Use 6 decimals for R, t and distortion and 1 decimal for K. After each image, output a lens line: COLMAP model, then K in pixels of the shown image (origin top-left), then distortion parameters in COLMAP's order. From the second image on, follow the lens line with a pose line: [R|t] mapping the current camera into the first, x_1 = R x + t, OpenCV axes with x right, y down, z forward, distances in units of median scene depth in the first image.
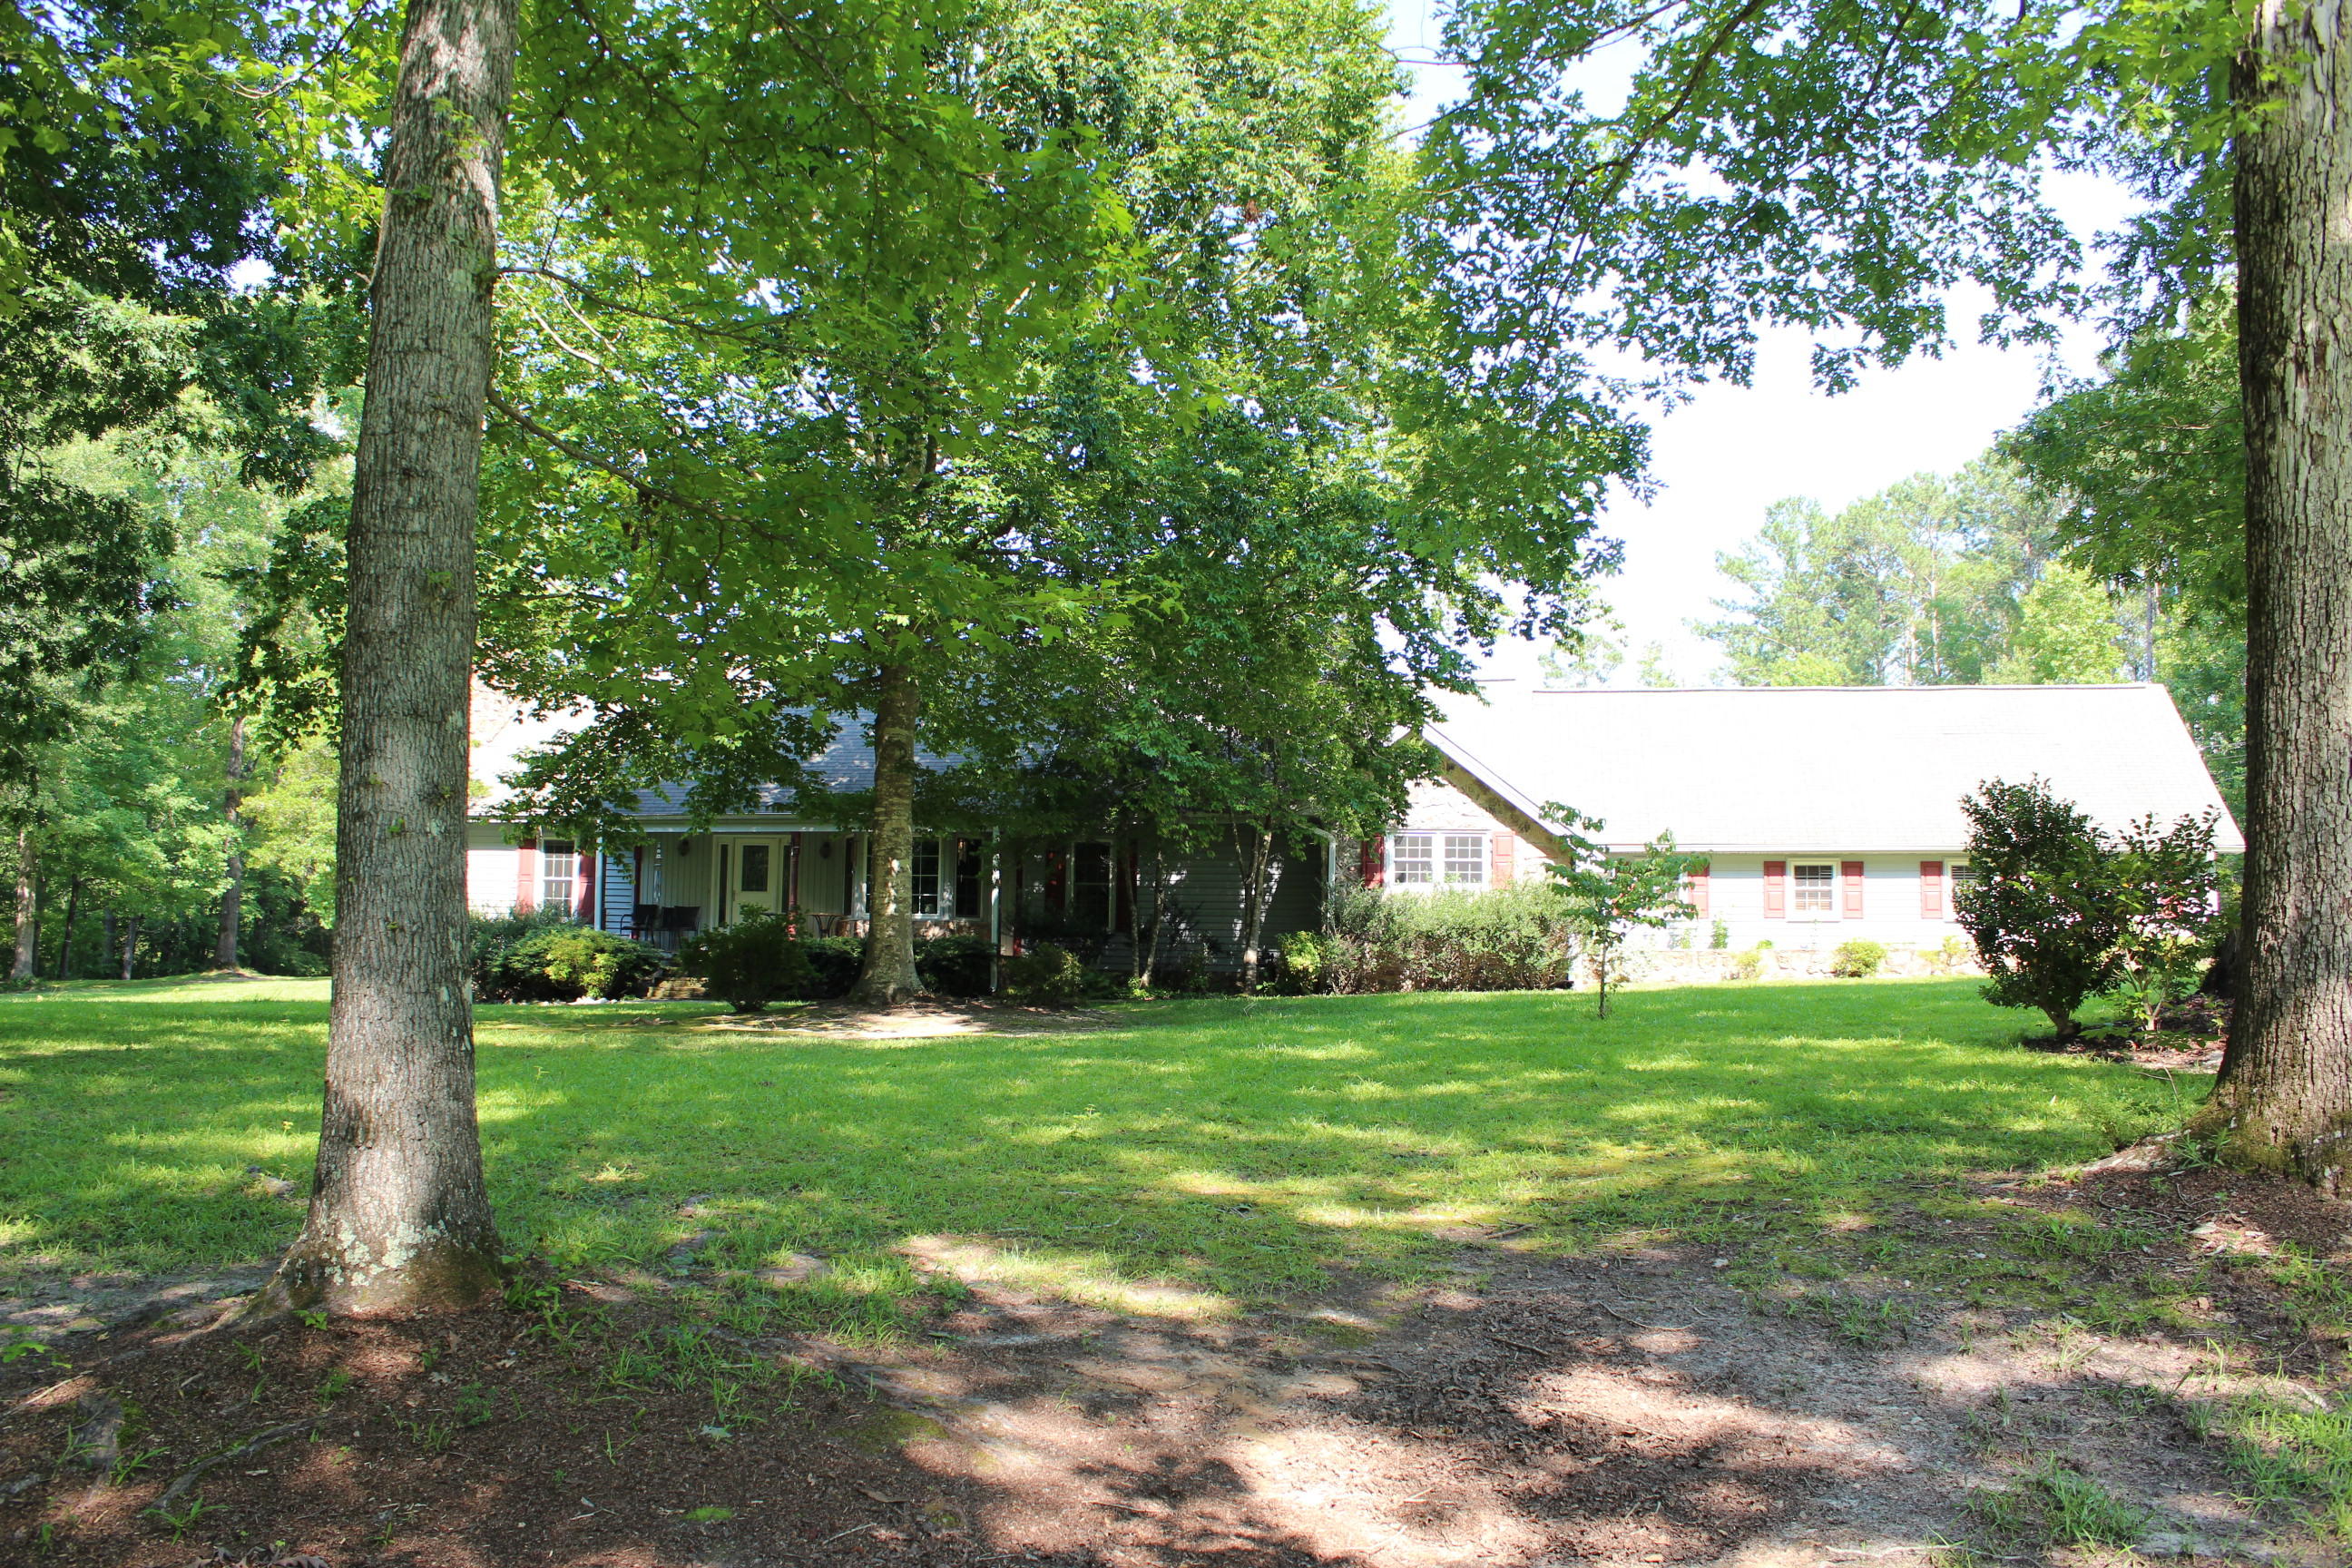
lens RADIAL K [[2000.6, 0, 1164.9], [0, 2000.6, 782.9], [0, 0, 1]] dist [-0.119488, 0.054178]
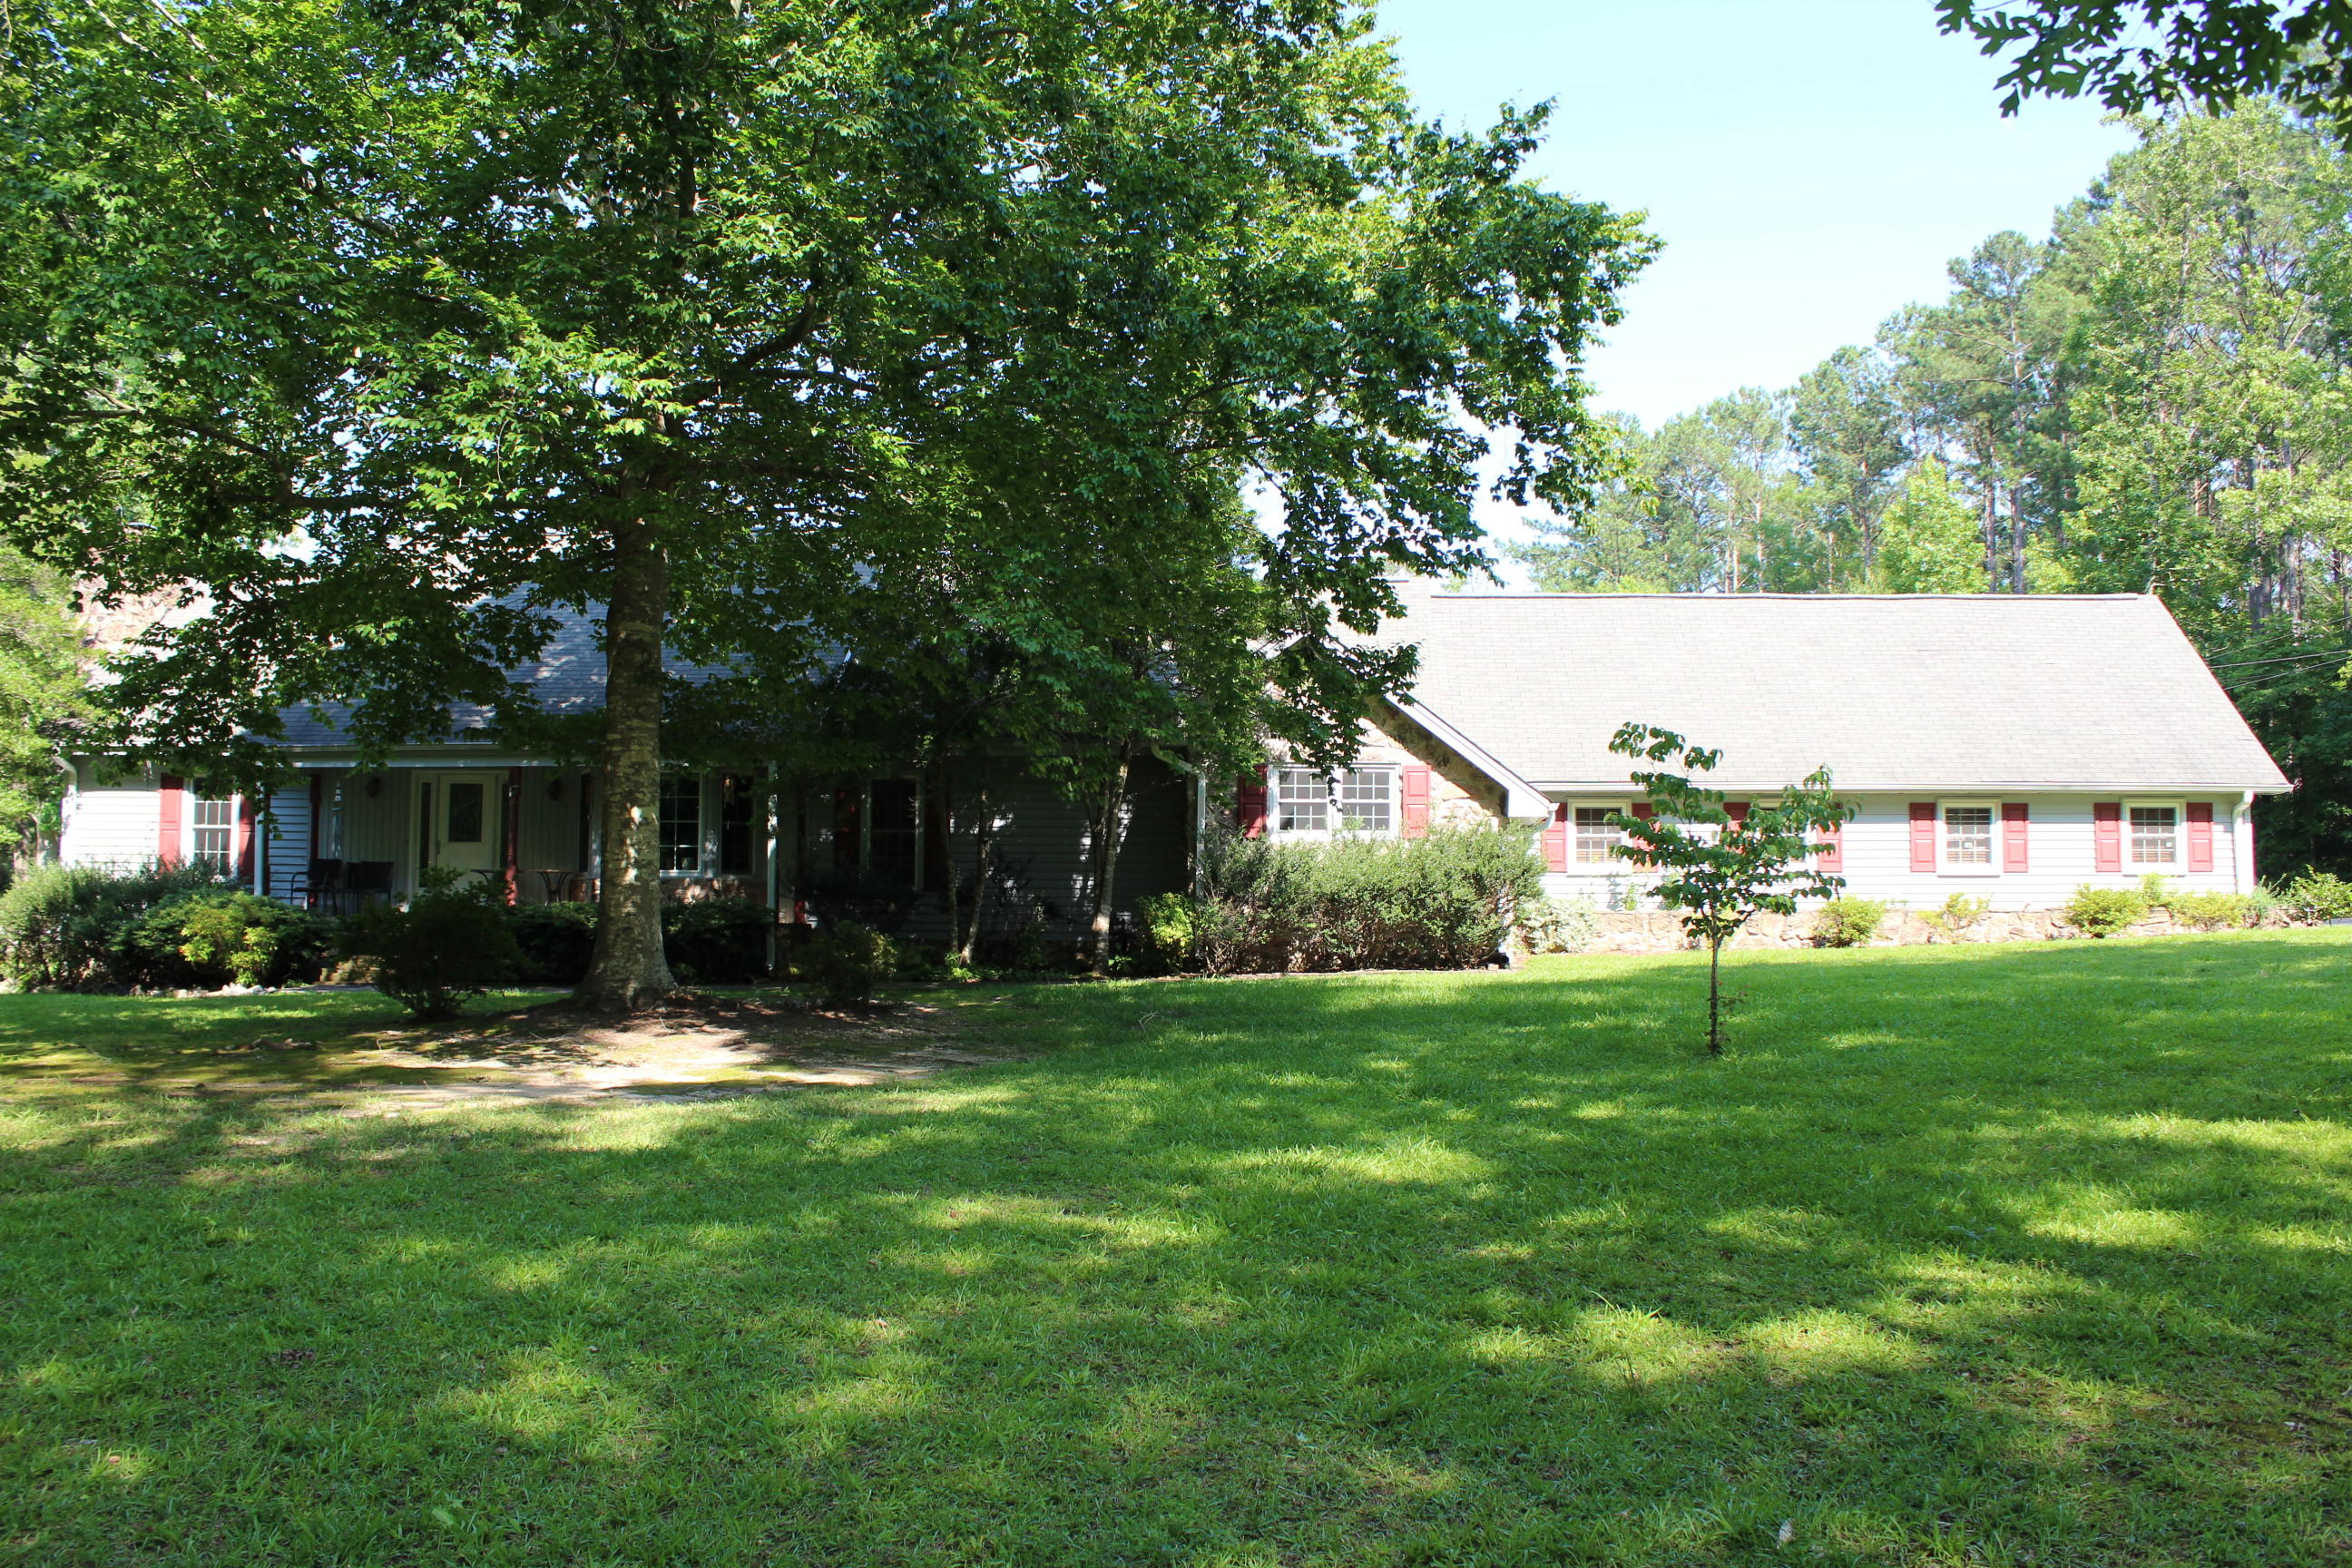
lens RADIAL K [[2000.6, 0, 1152.2], [0, 2000.6, 799.8], [0, 0, 1]] dist [-0.119488, 0.054178]
pose [[0.993945, -0.002092, 0.109863, -0.024116], [-0.002632, 0.999079, 0.042839, 0.004182], [-0.109851, -0.042869, 0.993023, 0.224638]]
